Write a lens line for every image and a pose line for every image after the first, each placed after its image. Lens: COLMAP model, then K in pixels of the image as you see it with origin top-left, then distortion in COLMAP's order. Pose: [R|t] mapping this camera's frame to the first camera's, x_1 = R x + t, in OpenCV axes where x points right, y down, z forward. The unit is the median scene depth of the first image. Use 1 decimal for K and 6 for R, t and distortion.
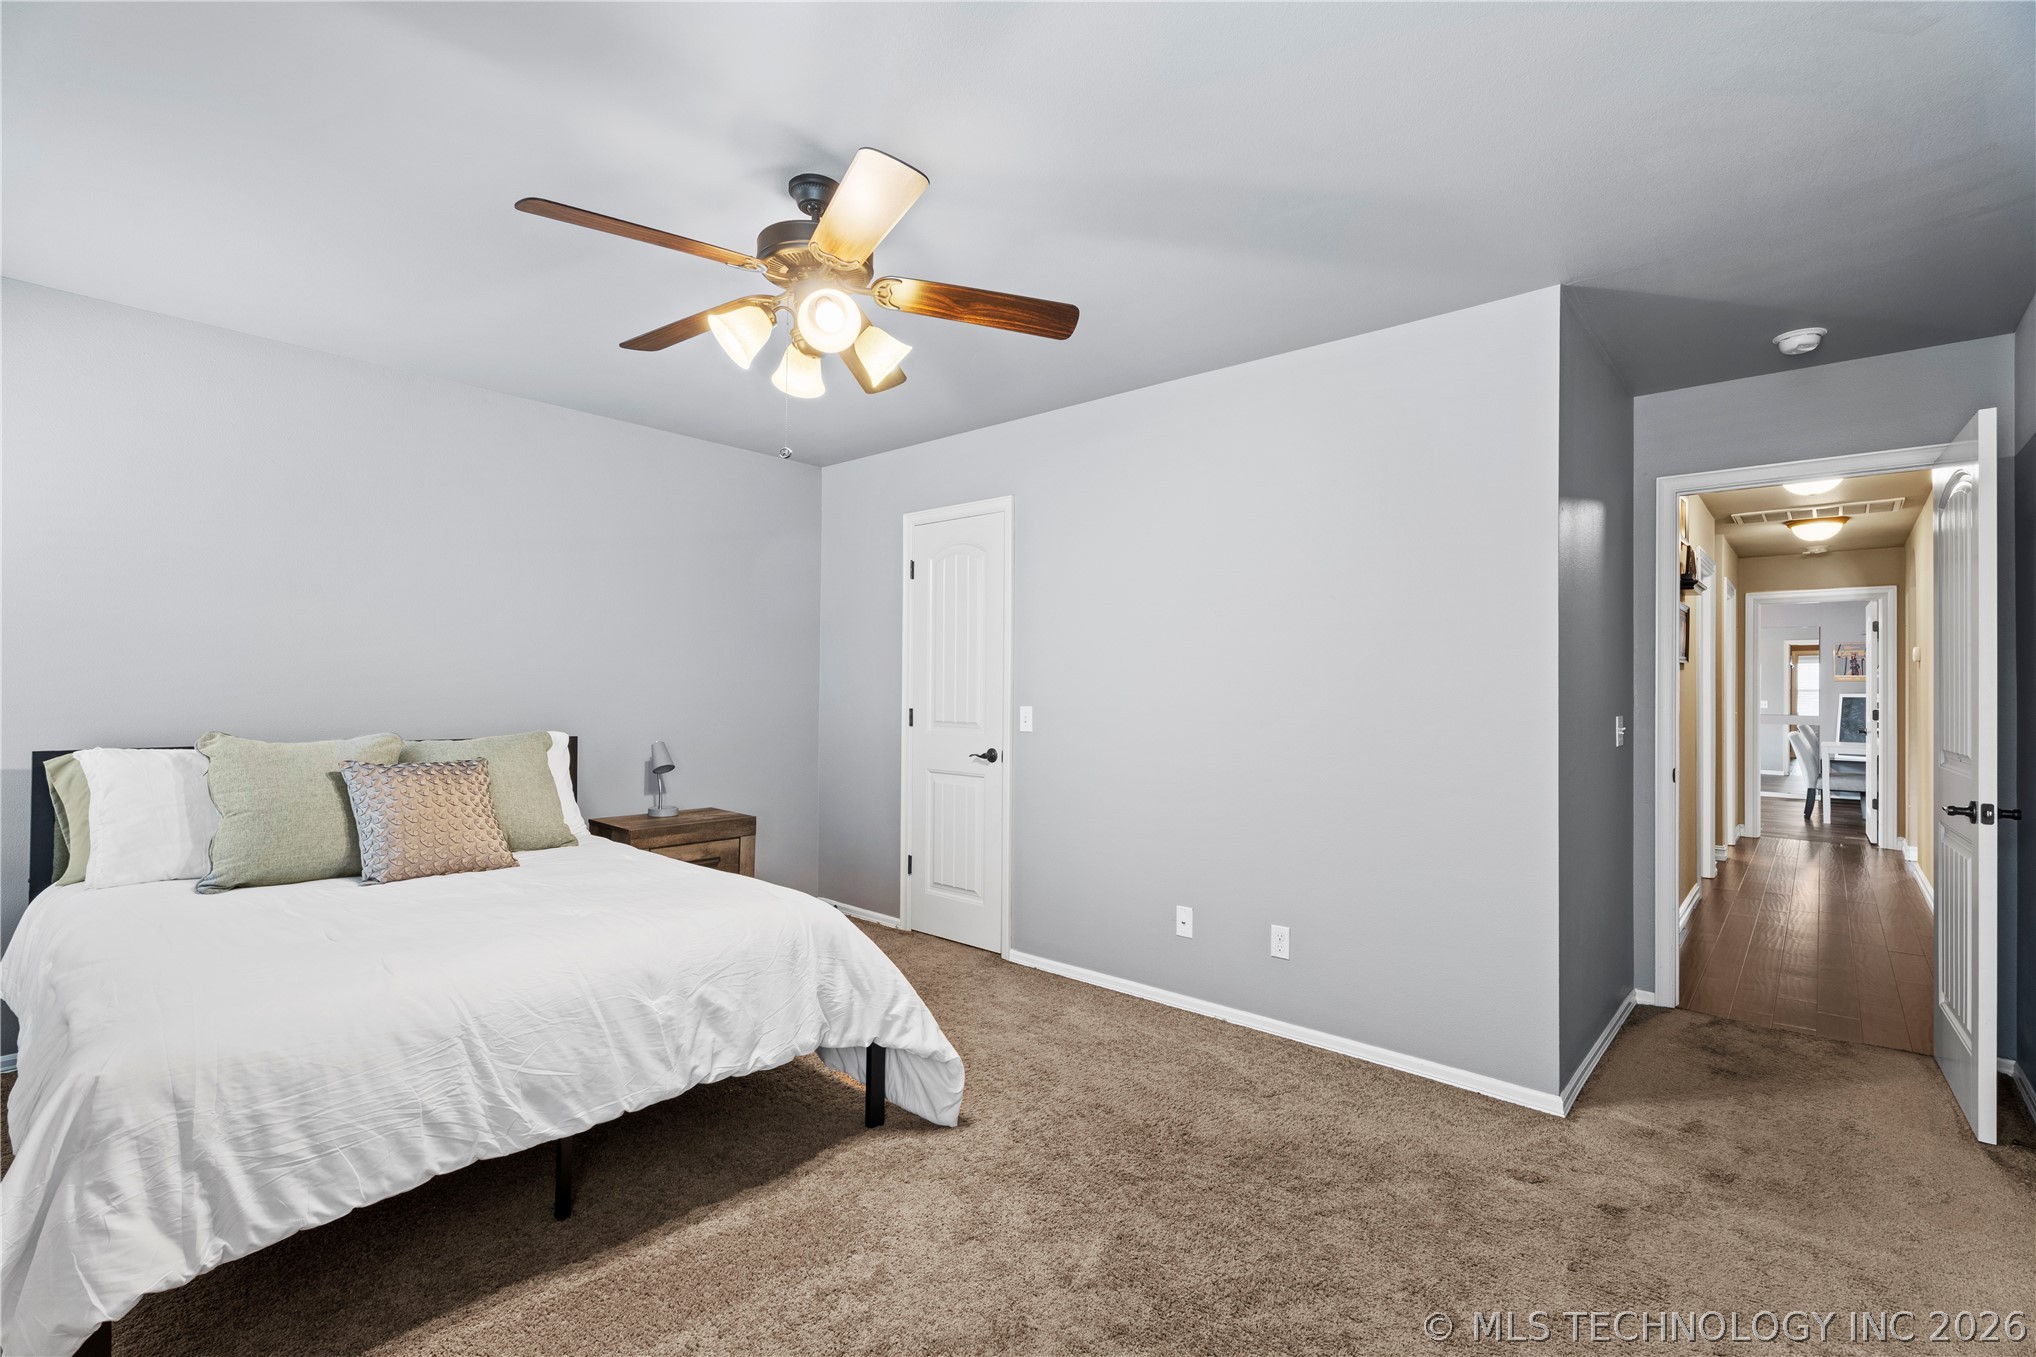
lens RADIAL K [[920.7, 0, 1015.5], [0, 920.7, 672.6], [0, 0, 1]] dist [0.000339, 0.000033]
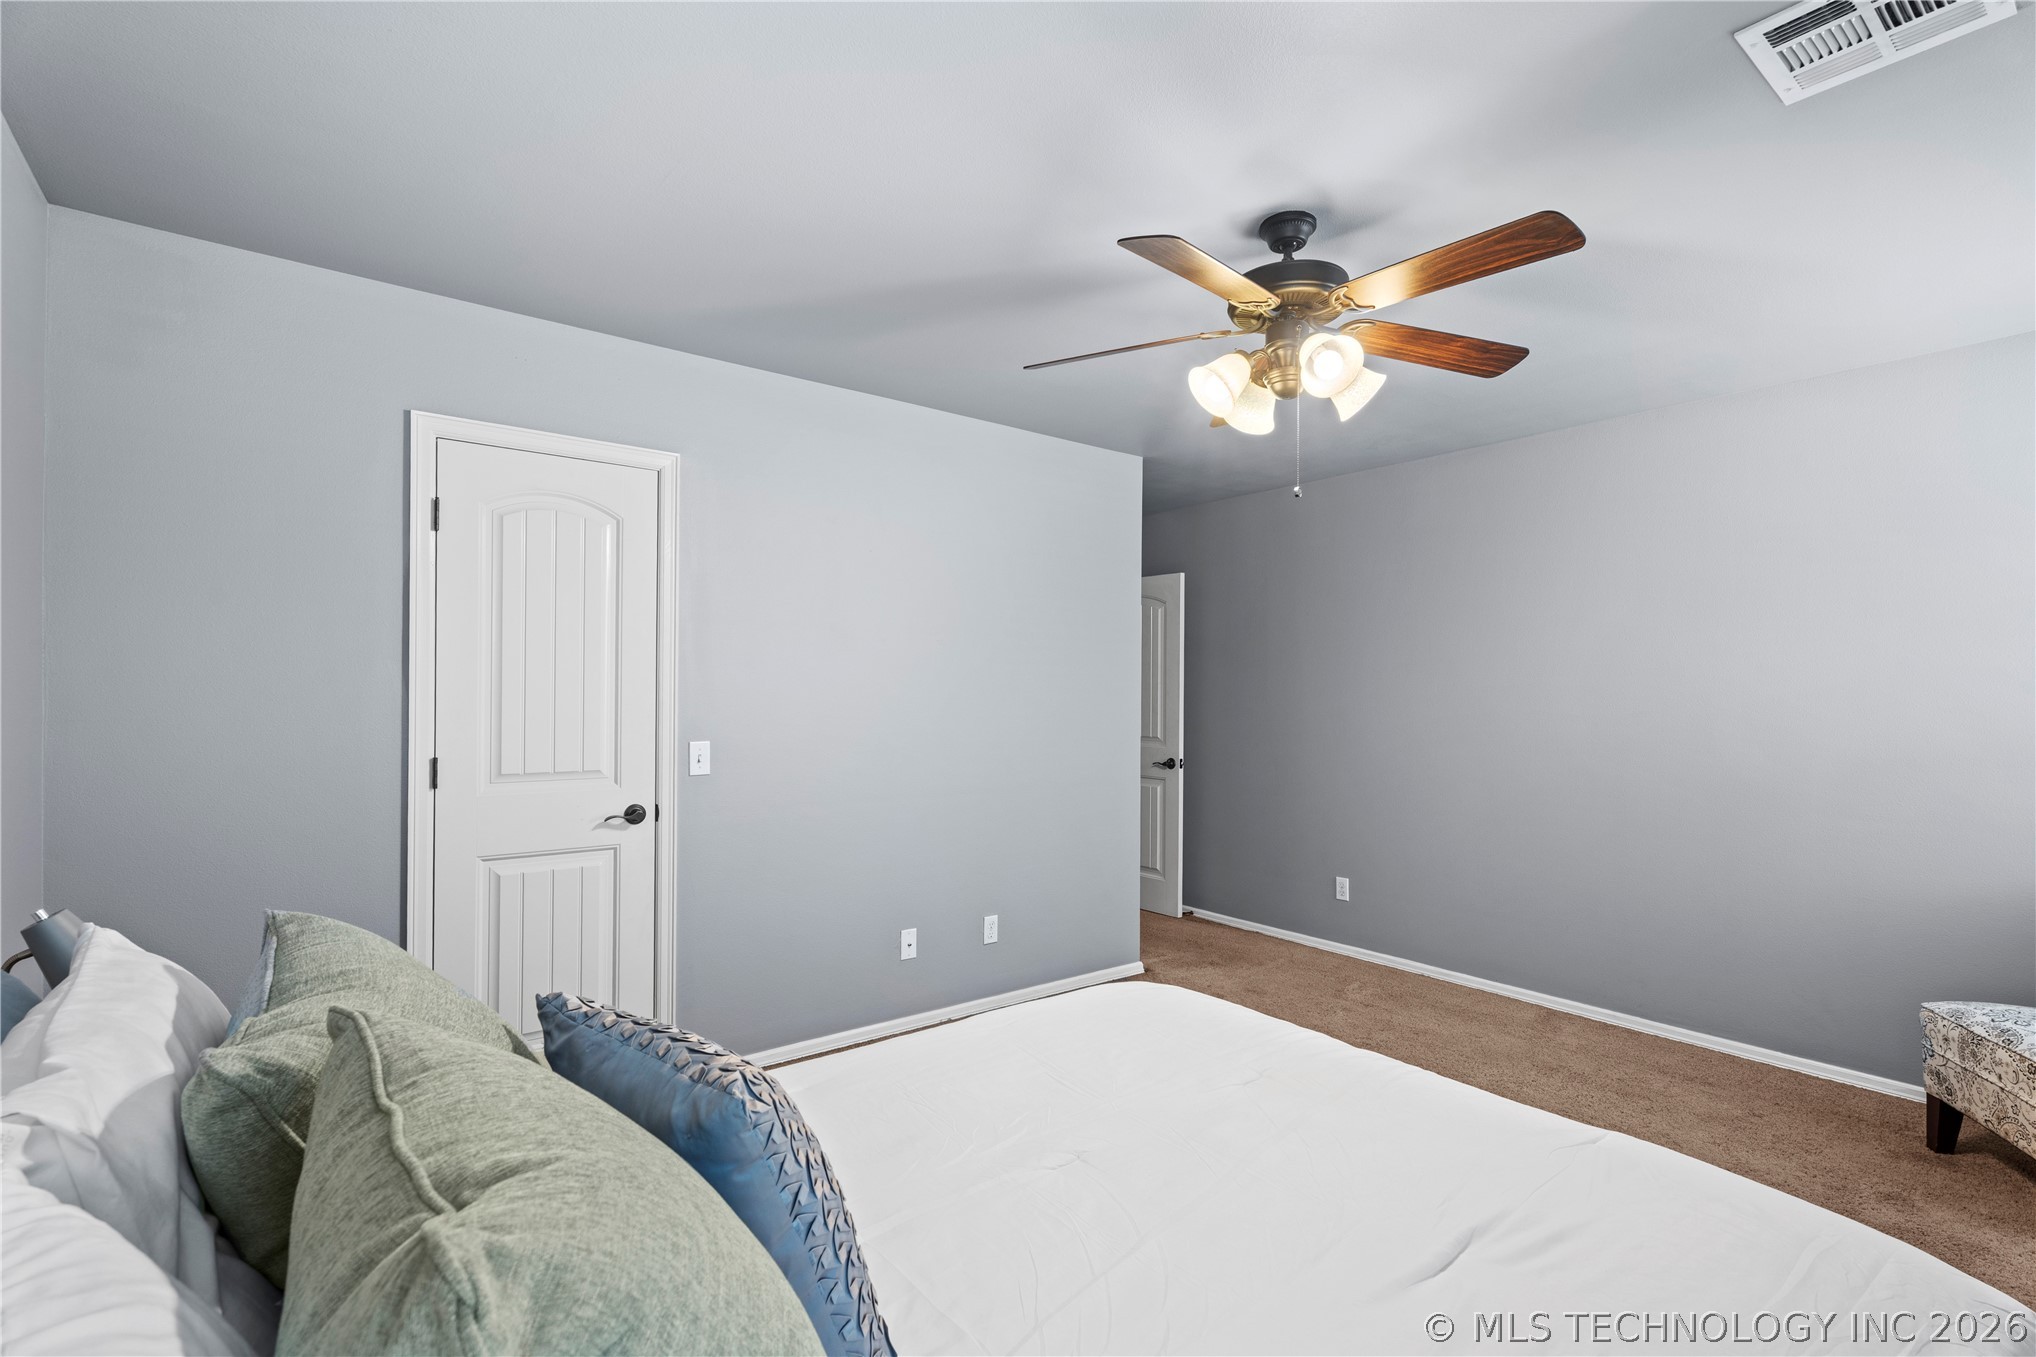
lens RADIAL K [[920.7, 0, 1015.6], [0, 920.7, 692.0], [0, 0, 1]] dist [0.000339, 0.000033]
pose [[0.185261, -0.000997, 0.982689, -0.685470], [-0.014055, 0.999895, 0.003665, -0.009515], [-0.982589, -0.014491, 0.185227, 0.612259]]
